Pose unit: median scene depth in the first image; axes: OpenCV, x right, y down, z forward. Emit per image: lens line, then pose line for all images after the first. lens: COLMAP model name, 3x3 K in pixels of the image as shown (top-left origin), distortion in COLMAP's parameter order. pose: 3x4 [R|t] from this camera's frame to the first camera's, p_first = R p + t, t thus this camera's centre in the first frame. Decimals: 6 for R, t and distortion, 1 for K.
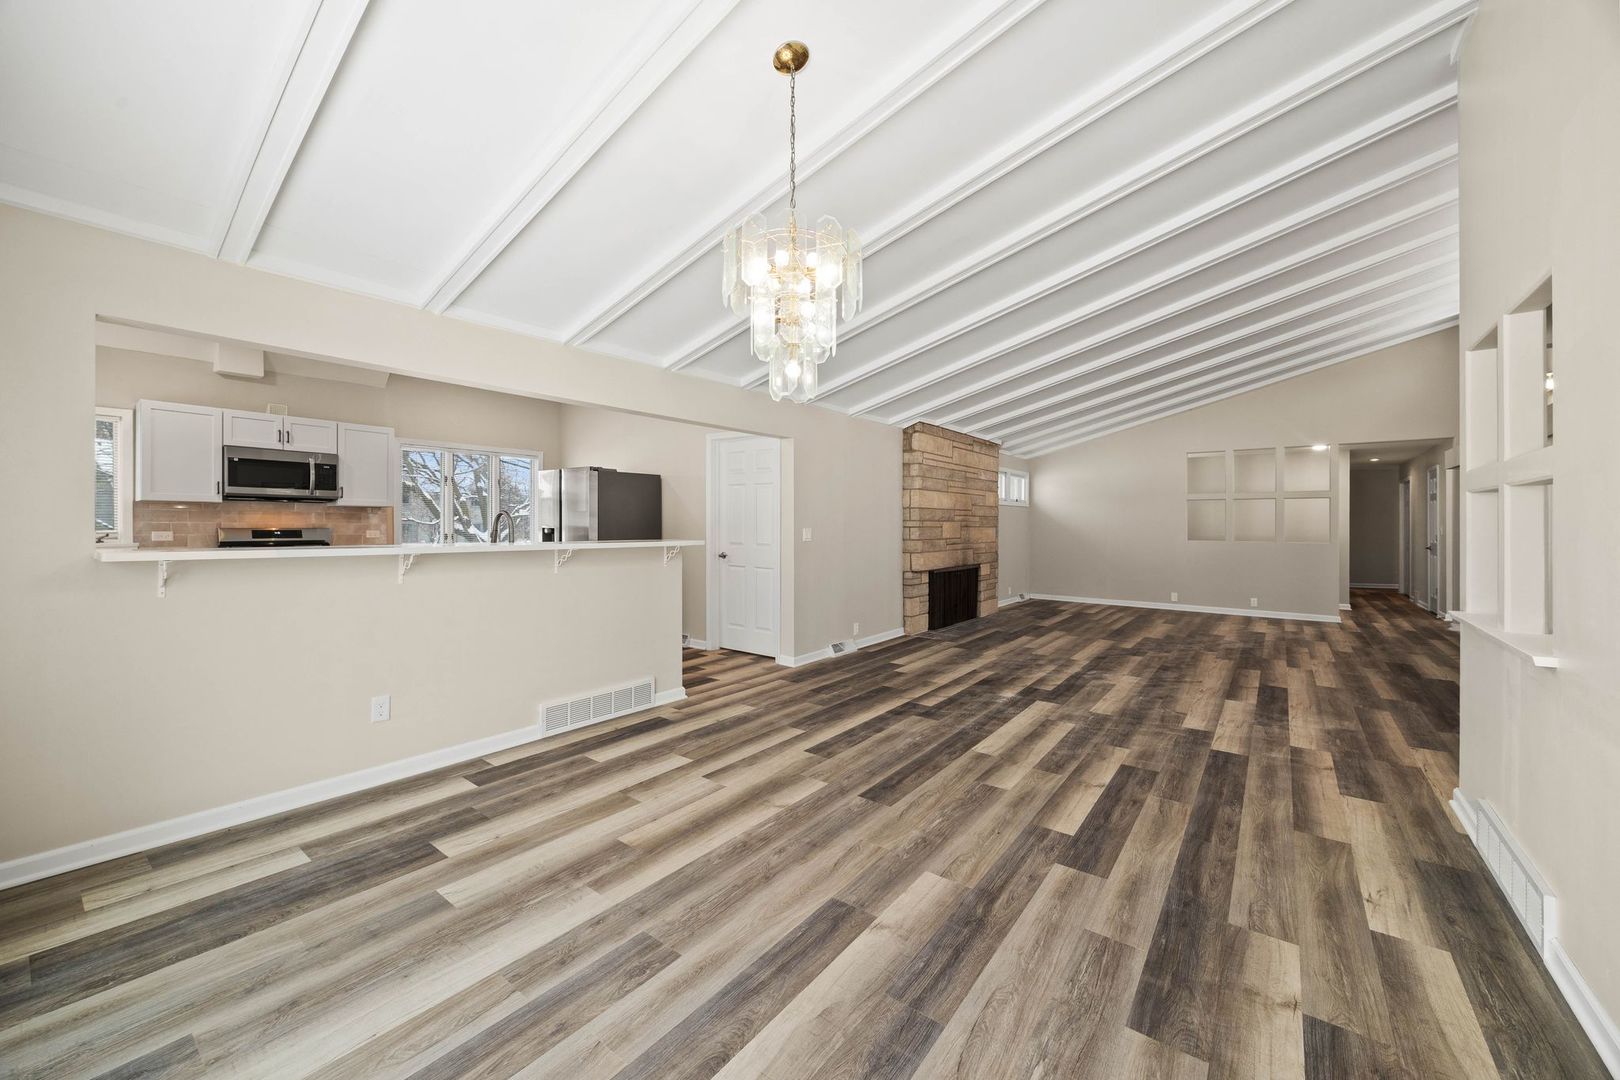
lens RADIAL K [[632.7, 0, 805.5], [0, 632.7, 533.2], [0, 0, 1]] dist [-0.000550, 0.000001]
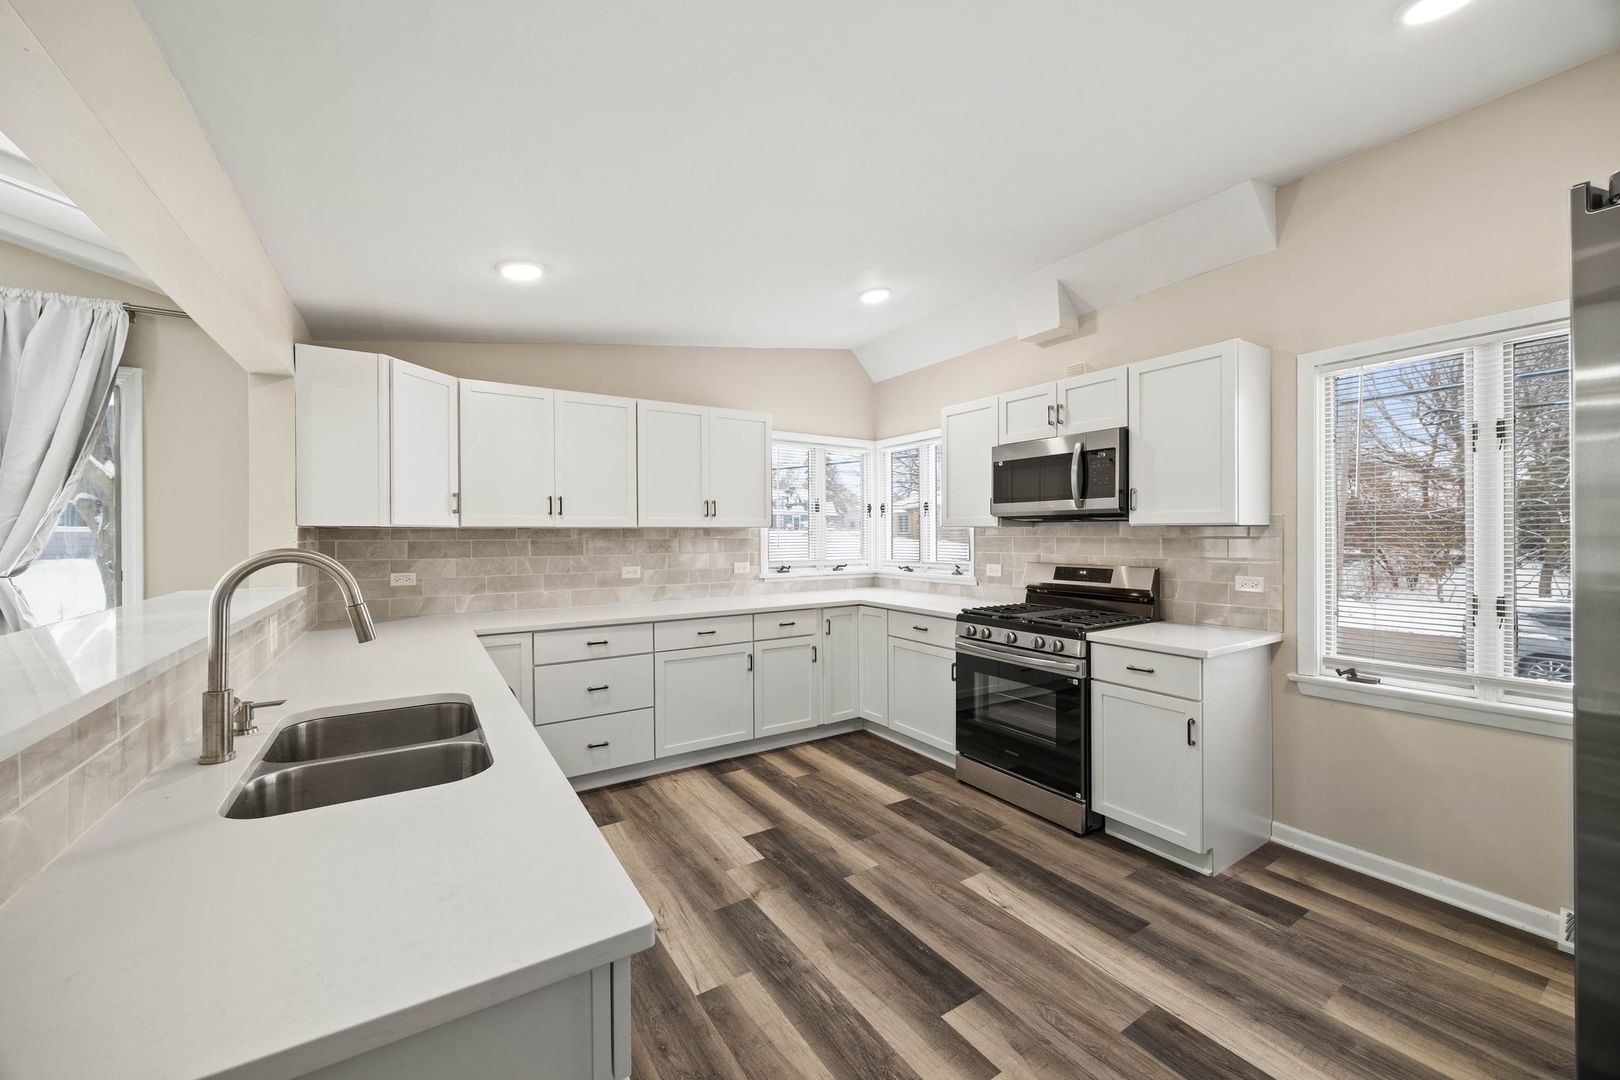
lens RADIAL K [[632.7, 0, 802.0], [0, 632.7, 531.7], [0, 0, 1]] dist [-0.000550, 0.000001]
pose [[-0.347803, -0.004303, -0.937558, -0.188221], [-0.014739, 0.999891, 0.000879, -0.040498], [0.937452, 0.014125, -0.347829, 1.047050]]
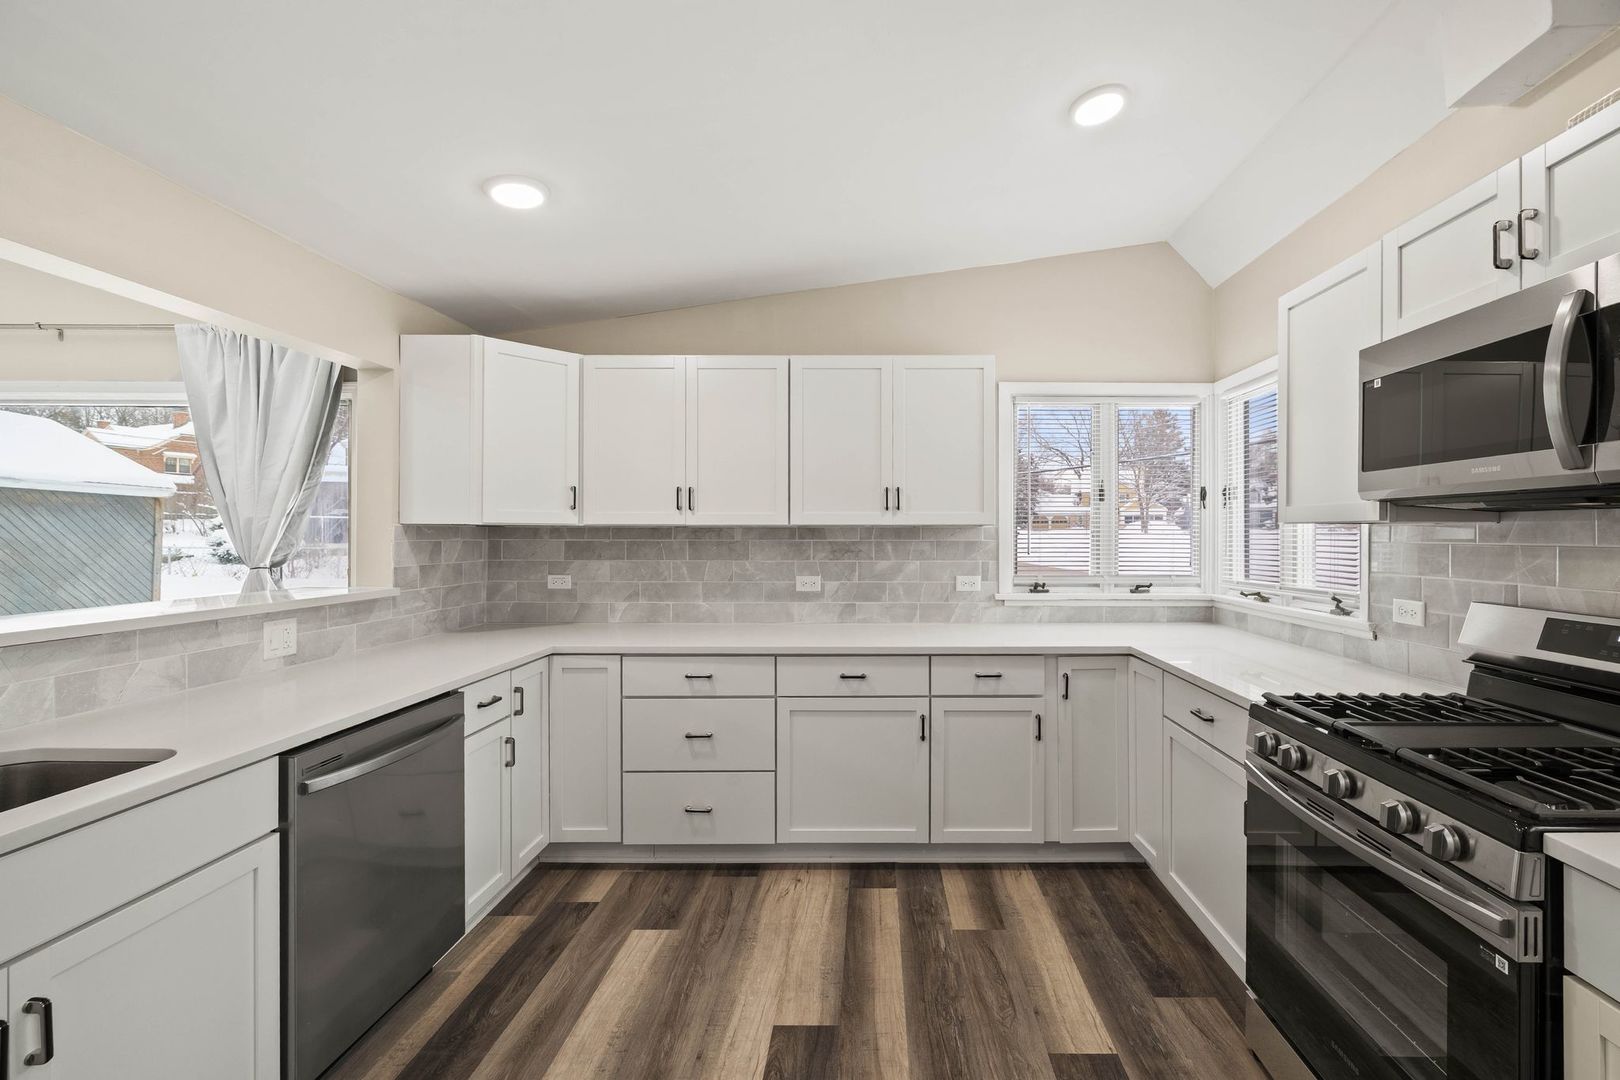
lens RADIAL K [[676.2, 0, 861.6], [0, 676.2, 531.4], [0, 0, 1]] dist [-0.002524, 0.000447]
pose [[-0.799505, -0.005630, -0.600633, -0.504486], [-0.014548, 0.999844, 0.009994, -0.043663], [0.600483, 0.016728, -0.799463, 1.124583]]
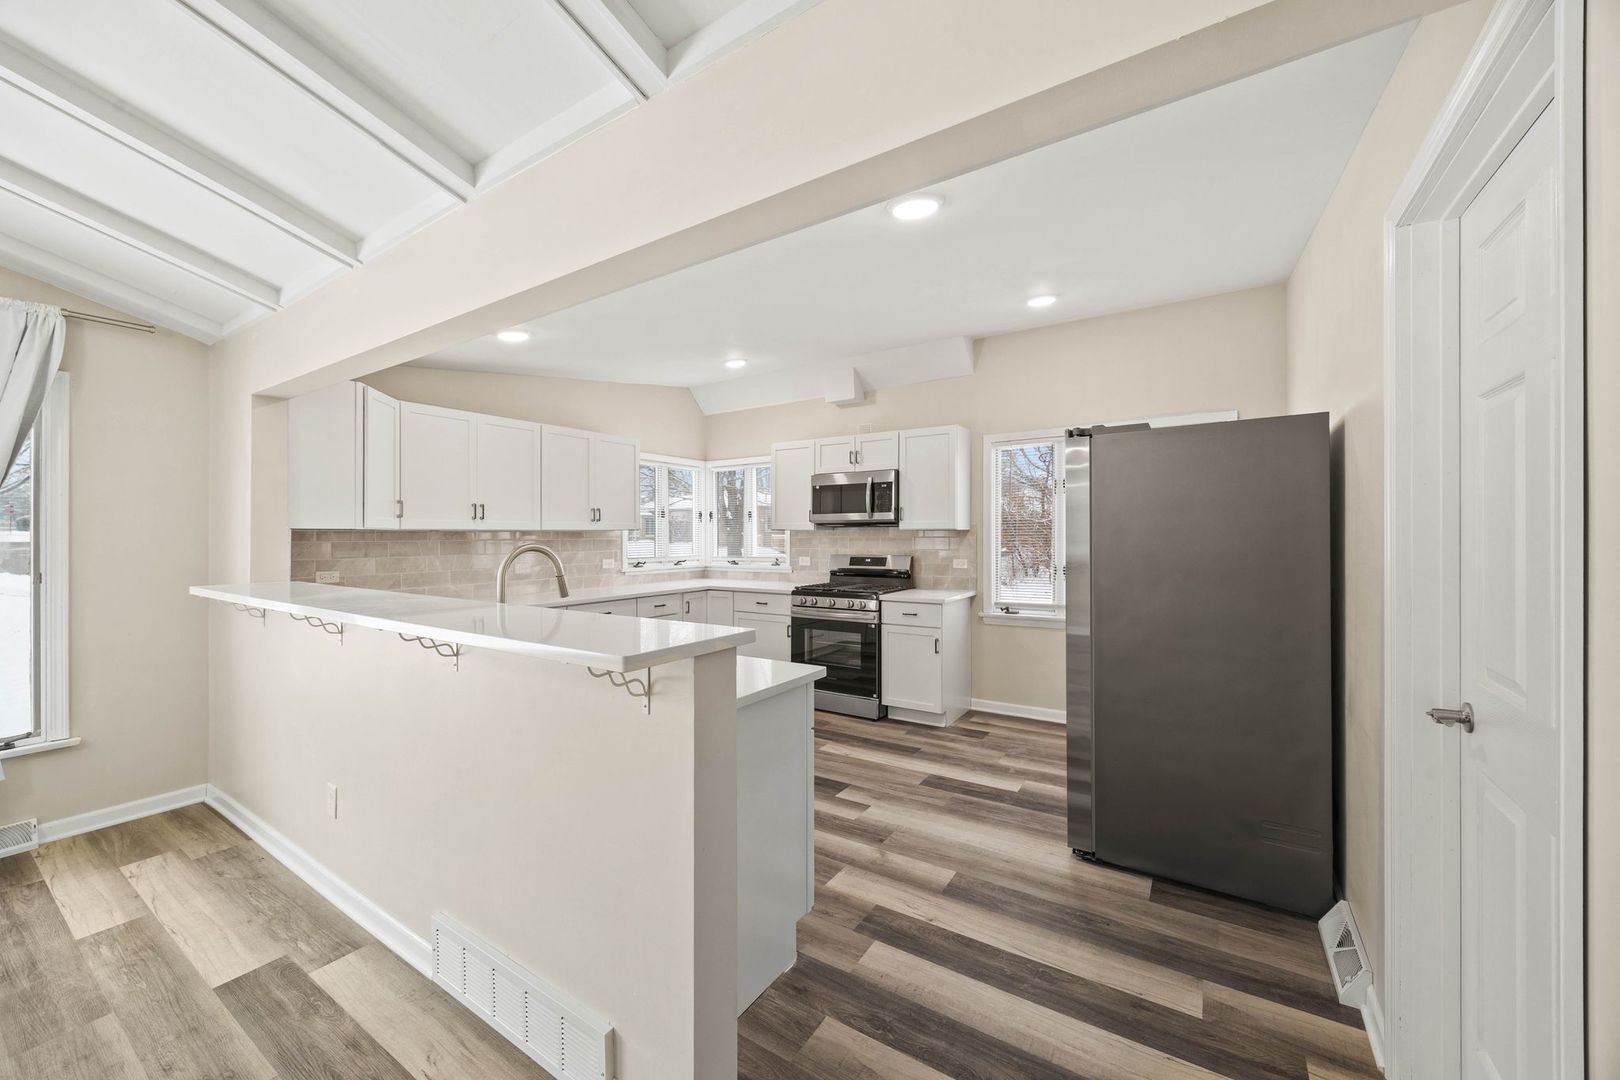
lens RADIAL K [[632.7, 0, 810.8], [0, 632.7, 534.2], [0, 0, 1]] dist [-0.000550, 0.000001]
pose [[0.070201, -0.005104, -0.997520, 0.096463], [-0.013610, 0.999889, -0.006074, -0.036060], [0.997440, 0.014002, 0.070124, 0.928989]]
